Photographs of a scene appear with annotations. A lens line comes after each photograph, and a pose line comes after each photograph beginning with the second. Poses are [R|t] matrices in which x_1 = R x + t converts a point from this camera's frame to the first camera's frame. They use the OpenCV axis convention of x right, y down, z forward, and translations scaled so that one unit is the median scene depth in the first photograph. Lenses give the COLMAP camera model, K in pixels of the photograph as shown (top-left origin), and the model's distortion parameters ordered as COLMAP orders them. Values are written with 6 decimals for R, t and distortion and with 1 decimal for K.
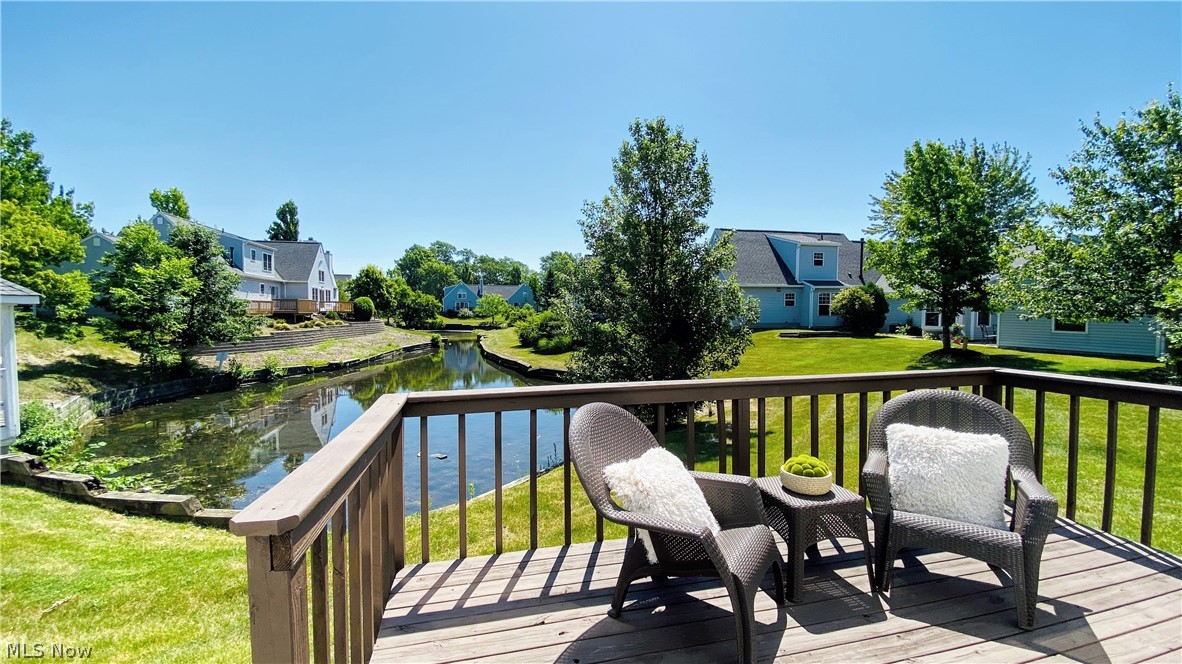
lens RADIAL K [[489.3, 0, 609.9], [0, 489.3, 335.2], [0, 0, 1]] dist [0.008163, -0.001574]
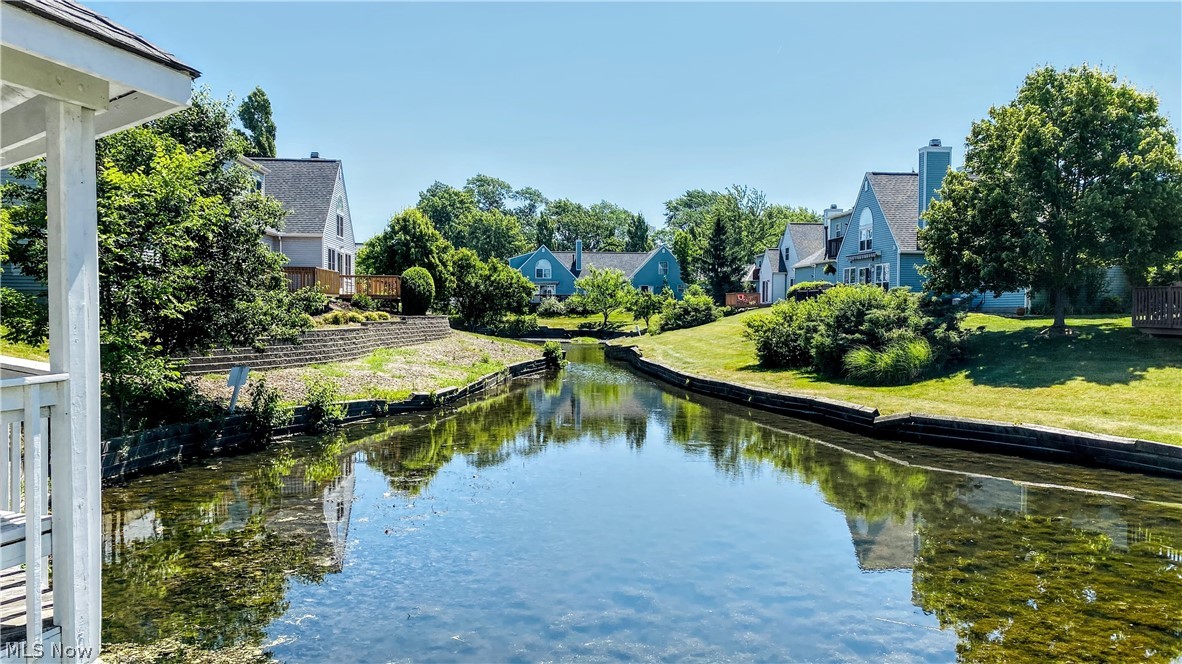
lens RADIAL K [[911.4, 0, 605.3], [0, 911.4, 358.1], [0, 0, 1]] dist [0.036247, -0.011674]
pose [[0.986521, 0.010242, -0.163313, -0.127436], [-0.009482, 0.999940, 0.005432, 0.007511], [0.163359, -0.003811, 0.986559, 0.085254]]
